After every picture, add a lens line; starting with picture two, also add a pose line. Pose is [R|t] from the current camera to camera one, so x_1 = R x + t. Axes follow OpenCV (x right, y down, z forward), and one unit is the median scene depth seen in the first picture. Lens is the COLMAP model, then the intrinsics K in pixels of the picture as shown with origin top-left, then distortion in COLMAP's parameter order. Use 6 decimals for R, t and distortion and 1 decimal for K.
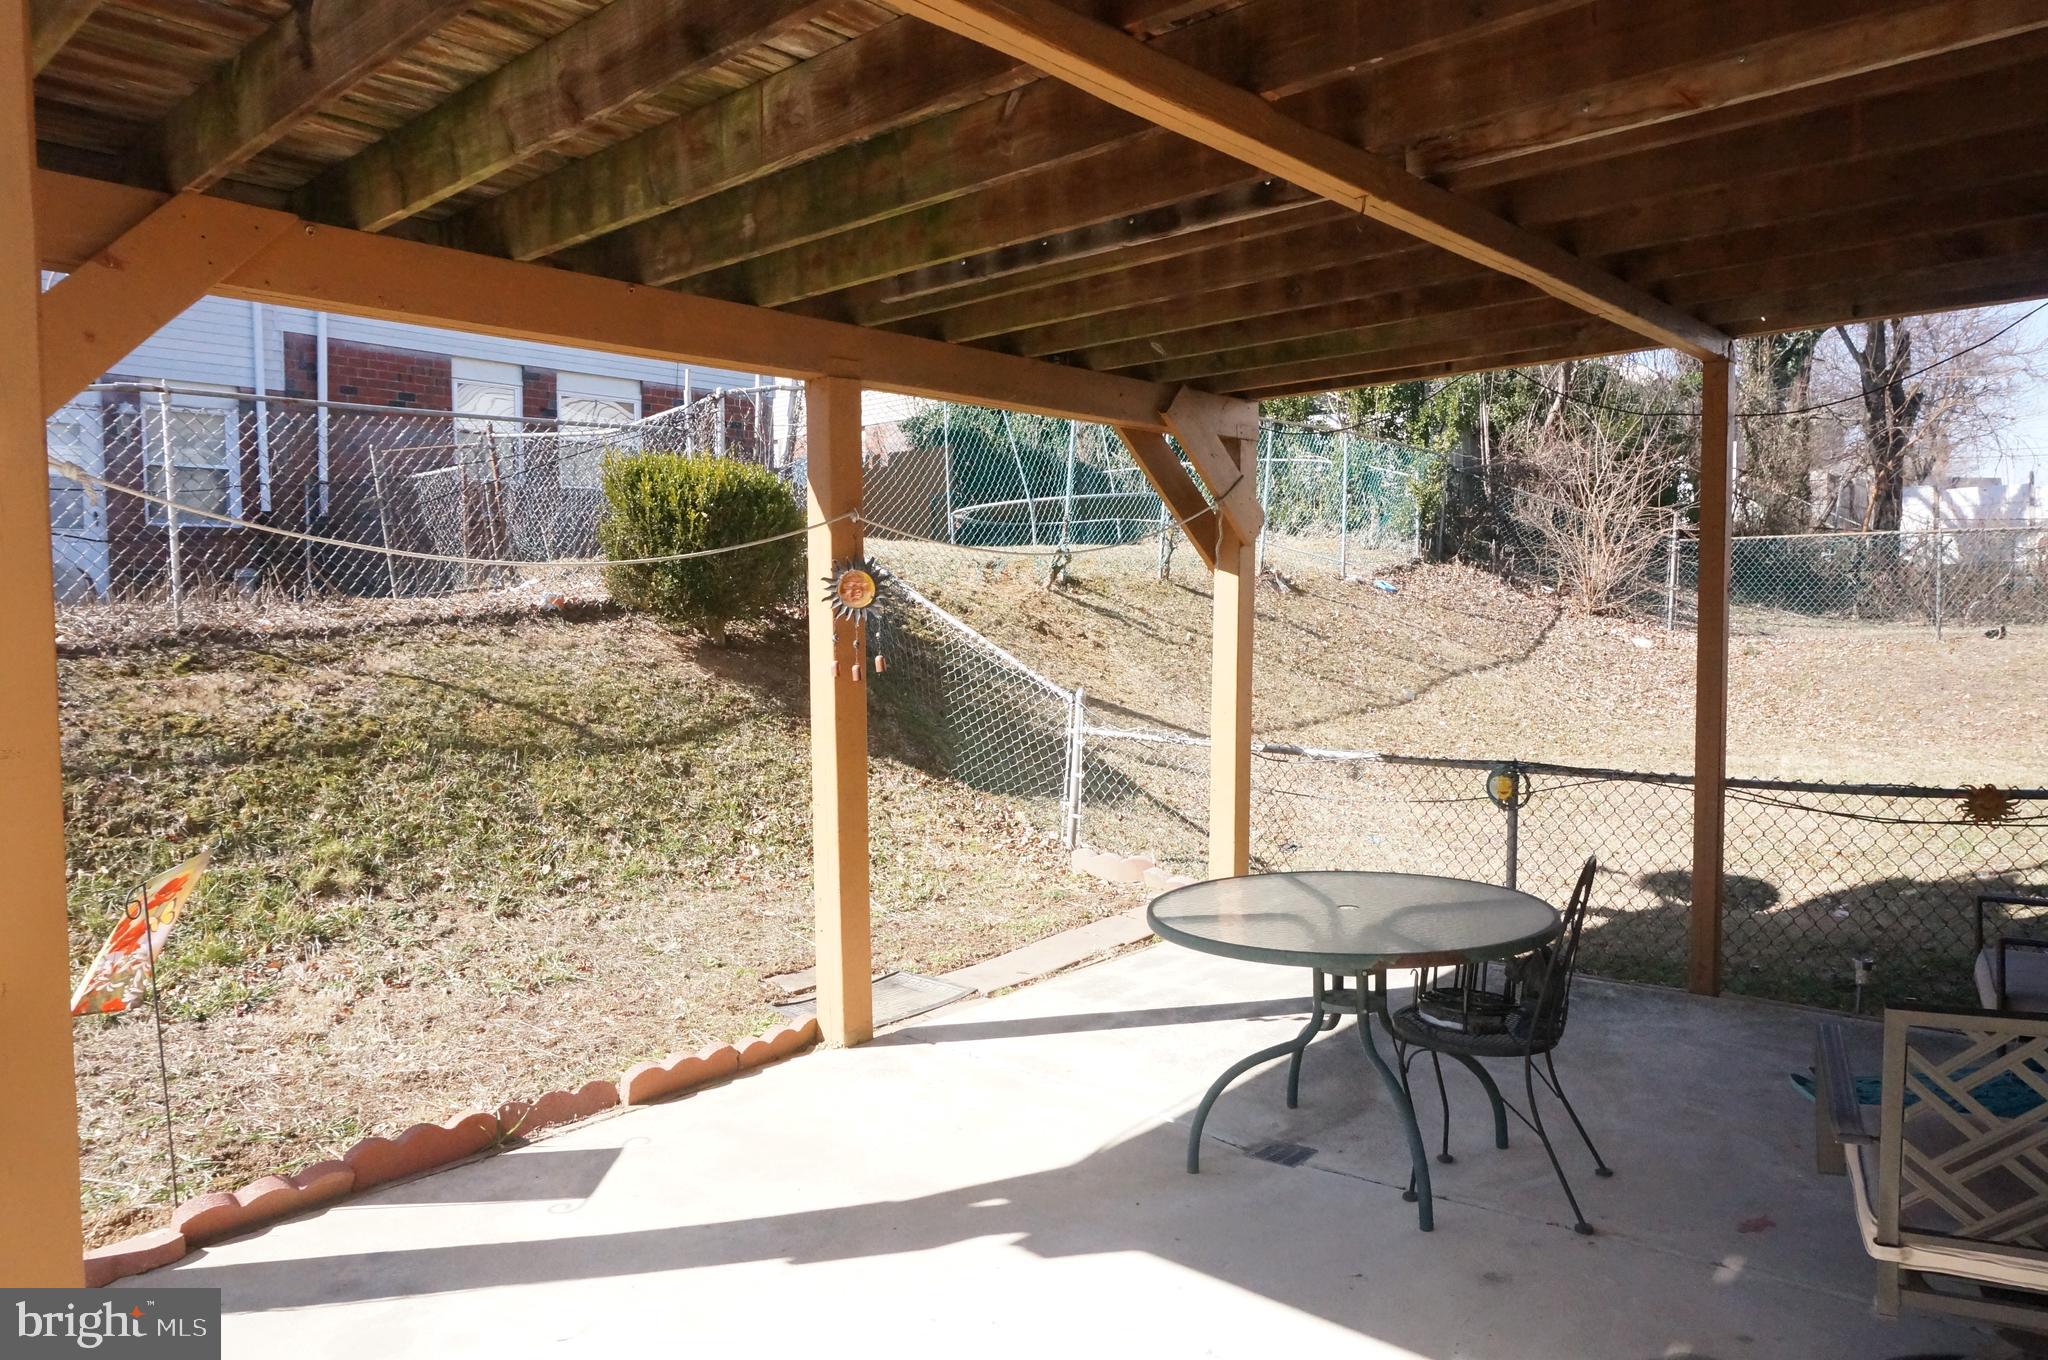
lens RADIAL K [[1365.7, 0, 1018.8], [0, 1365.7, 673.7], [0, 0, 1]] dist [-0.048847, 0.033195]
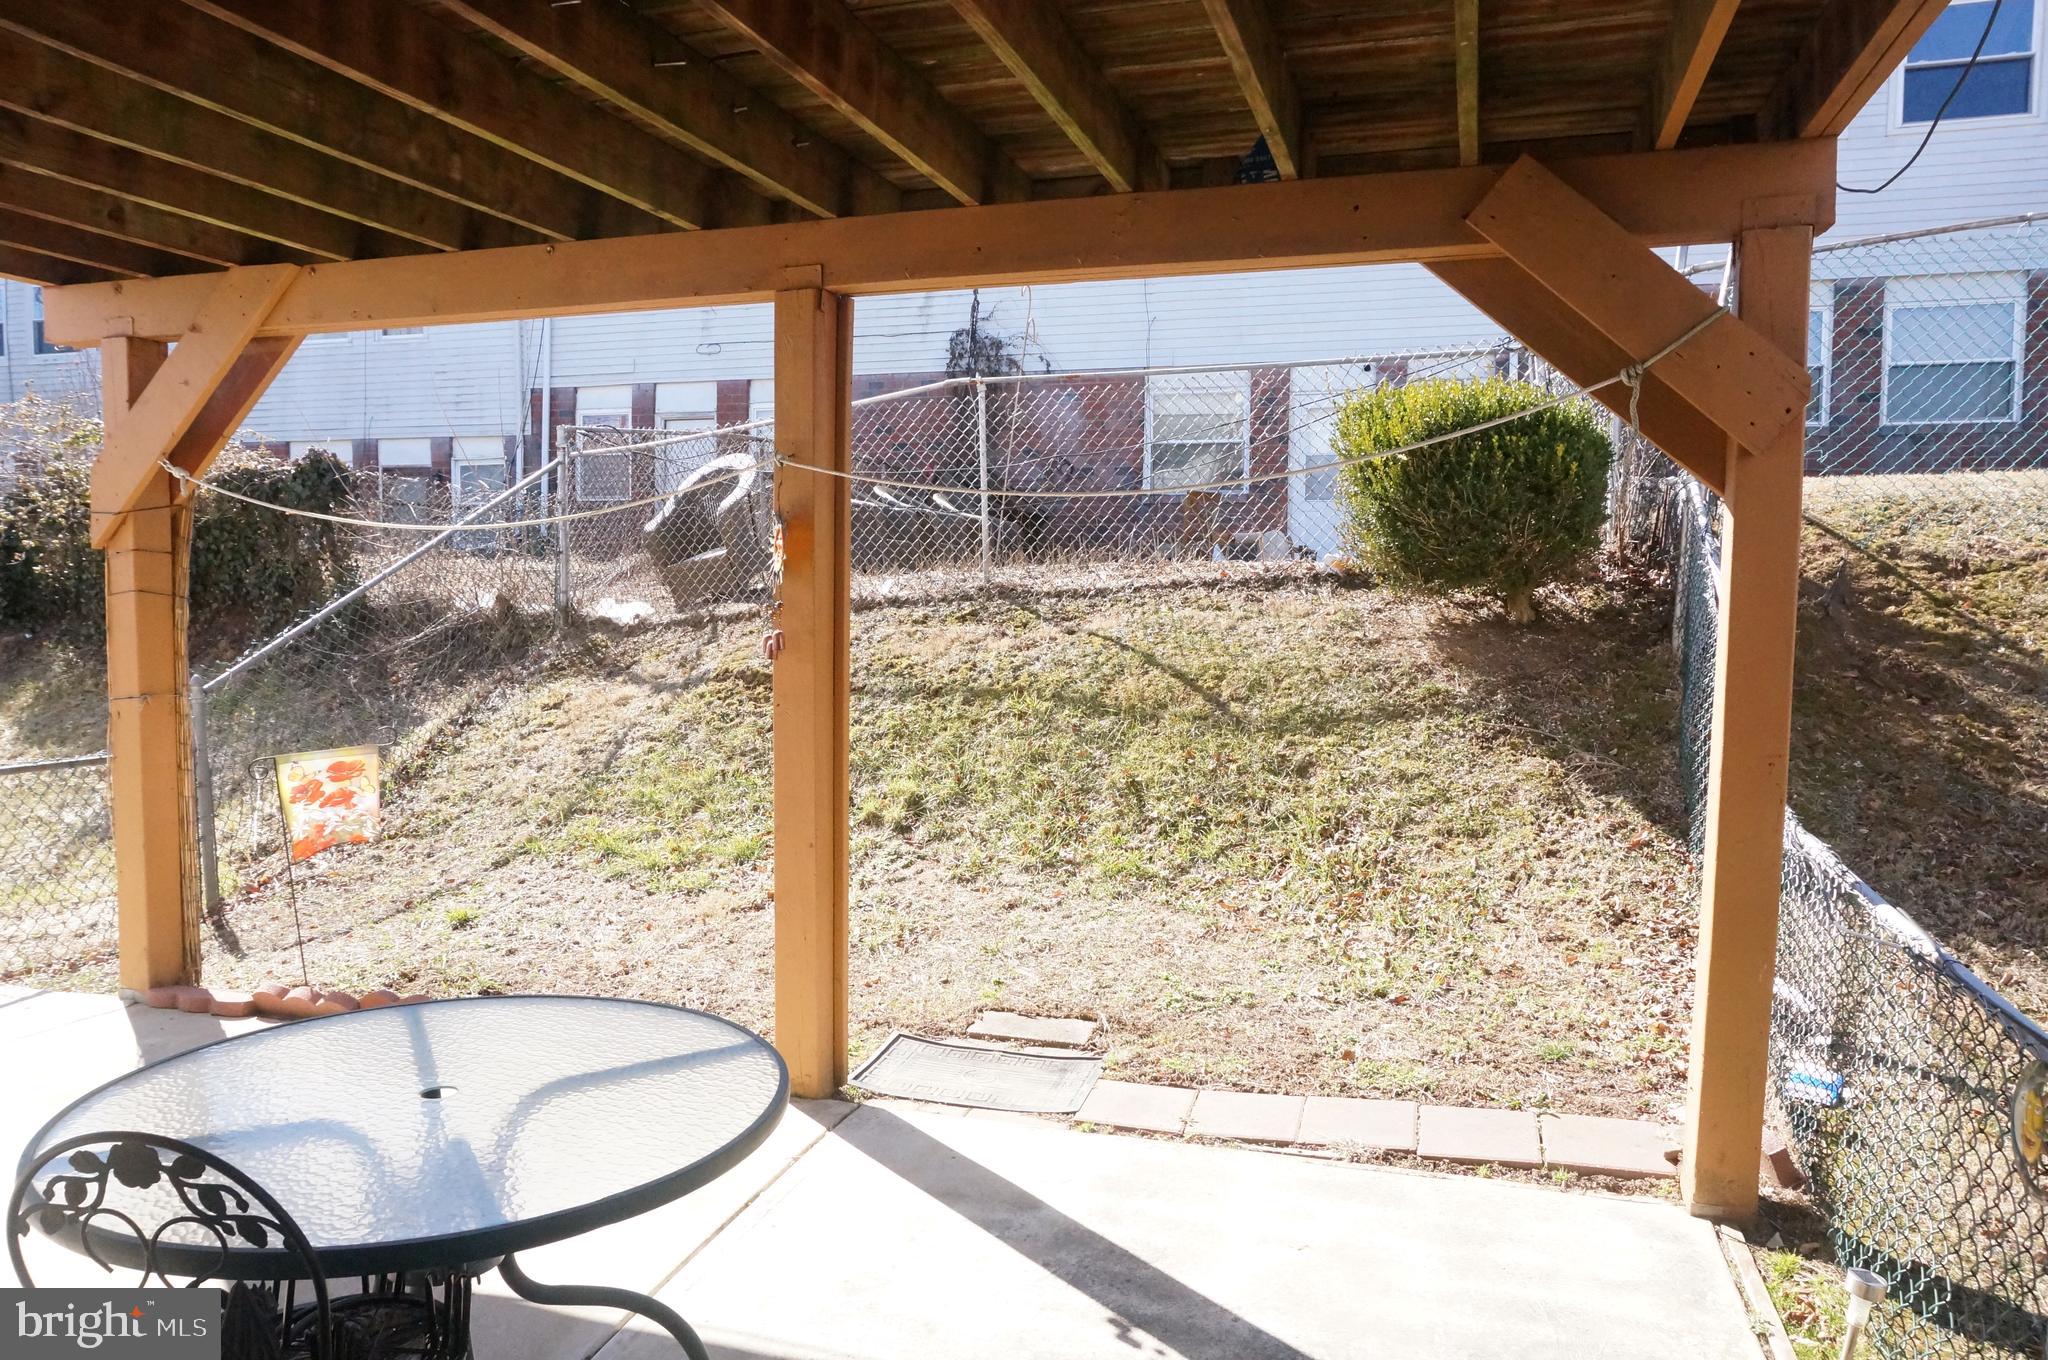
lens RADIAL K [[1365.7, 0, 1020.8], [0, 1365.7, 685.5], [0, 0, 1]] dist [-0.048847, 0.033195]
pose [[0.427312, 0.091744, -0.899437, 0.579628], [-0.057398, 0.995584, 0.074282, -0.043796], [0.902280, 0.019885, 0.430691, 0.654896]]
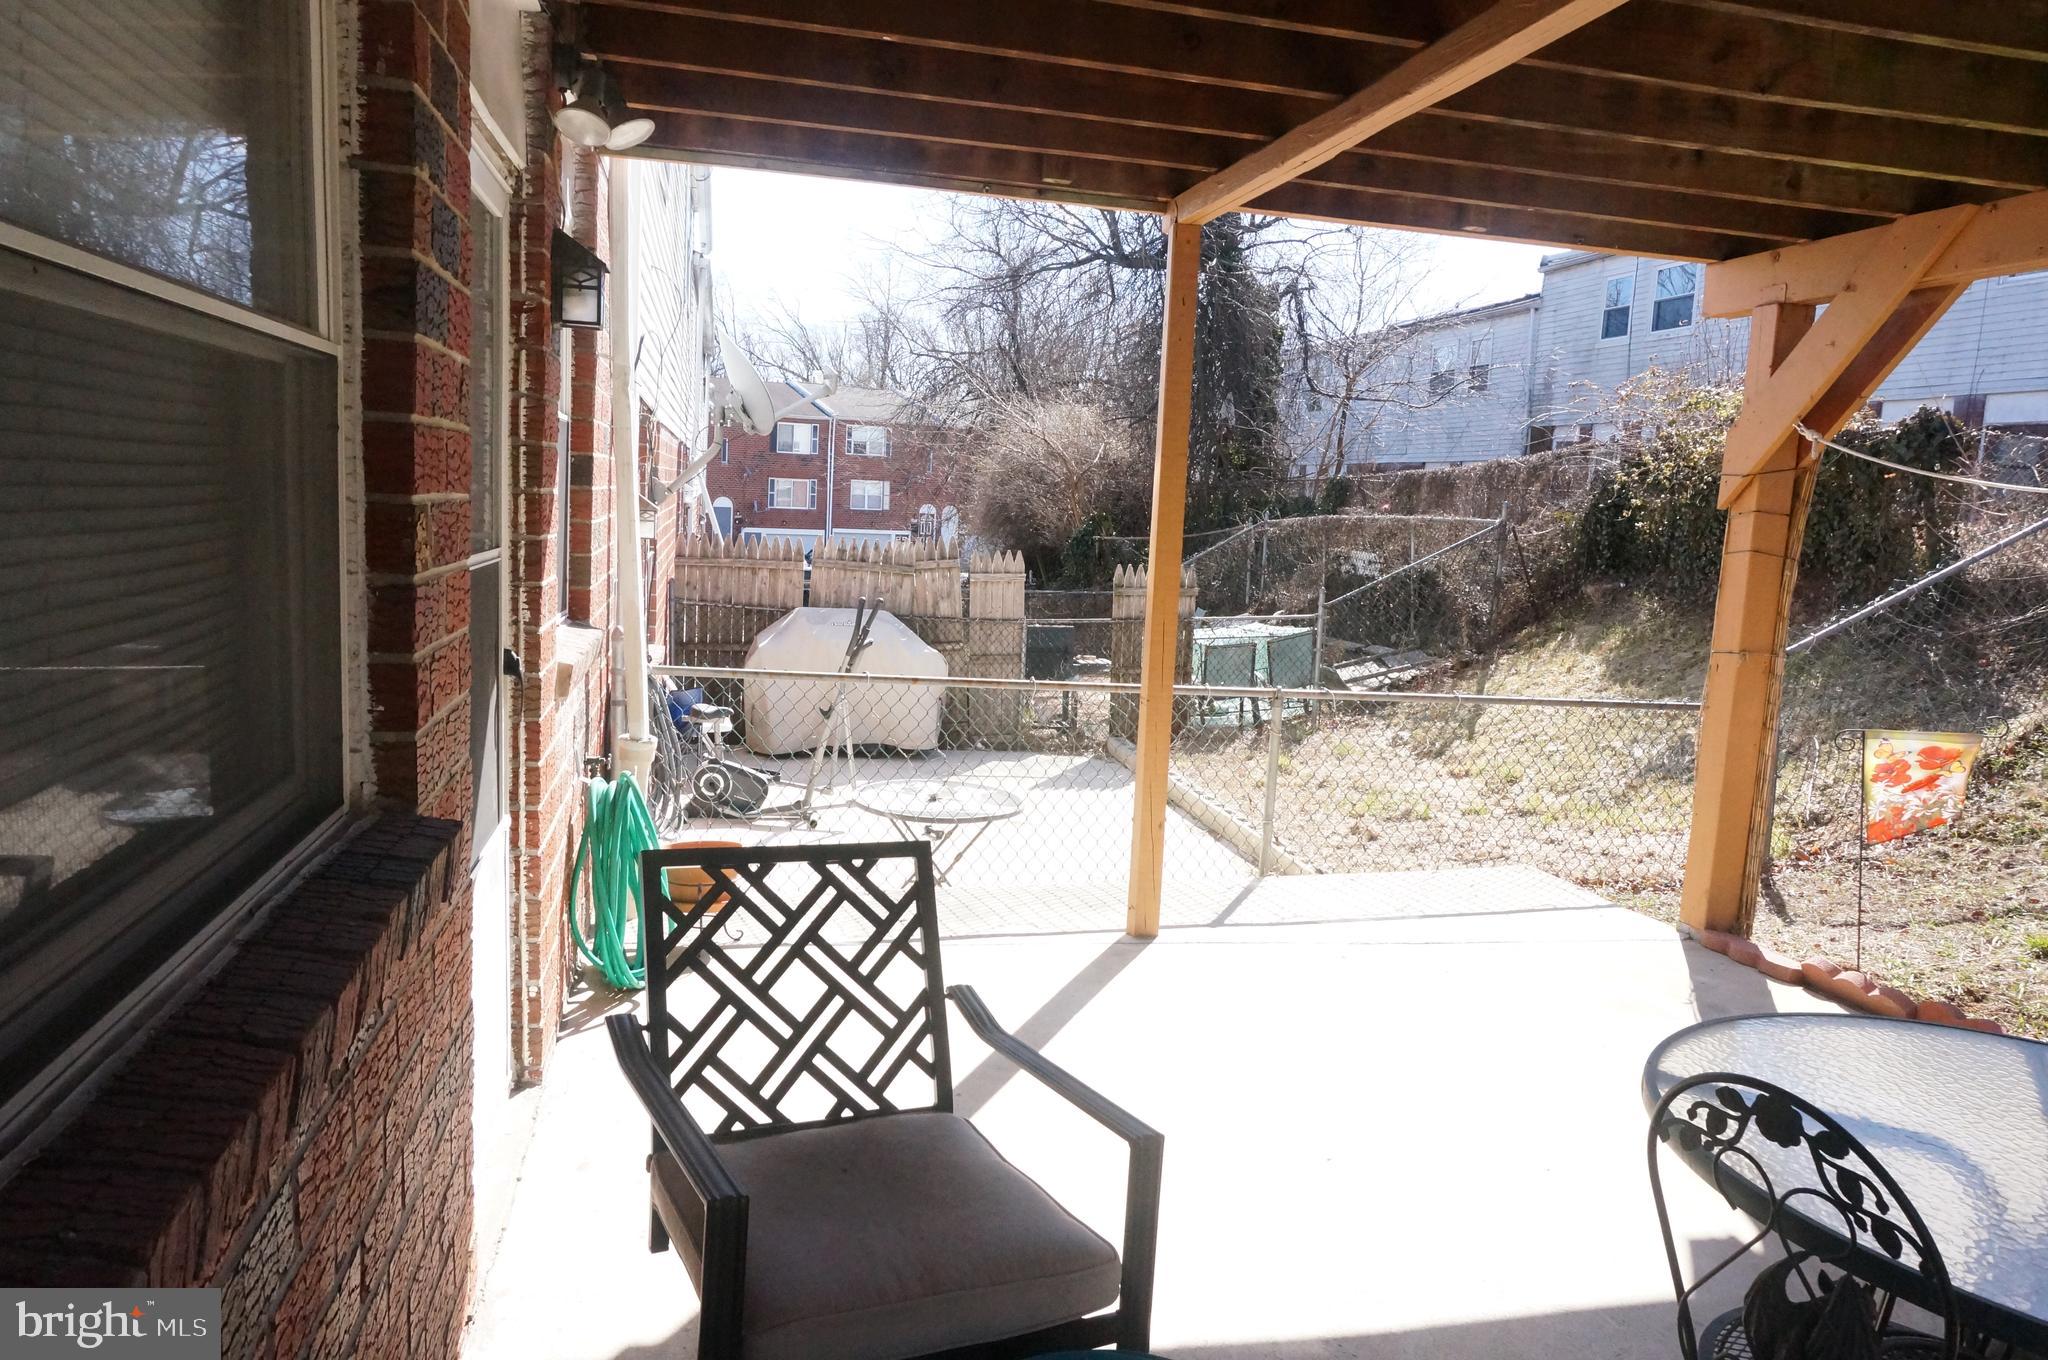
lens RADIAL K [[1365.7, 0, 1024.2], [0, 1365.7, 682.9], [0, 0, 1]] dist [-0.048847, 0.033195]
pose [[-0.562528, 0.102809, -0.820361, 0.573318], [-0.071870, 0.982402, 0.172398, -0.041902], [0.823649, 0.155938, -0.545240, 0.628401]]
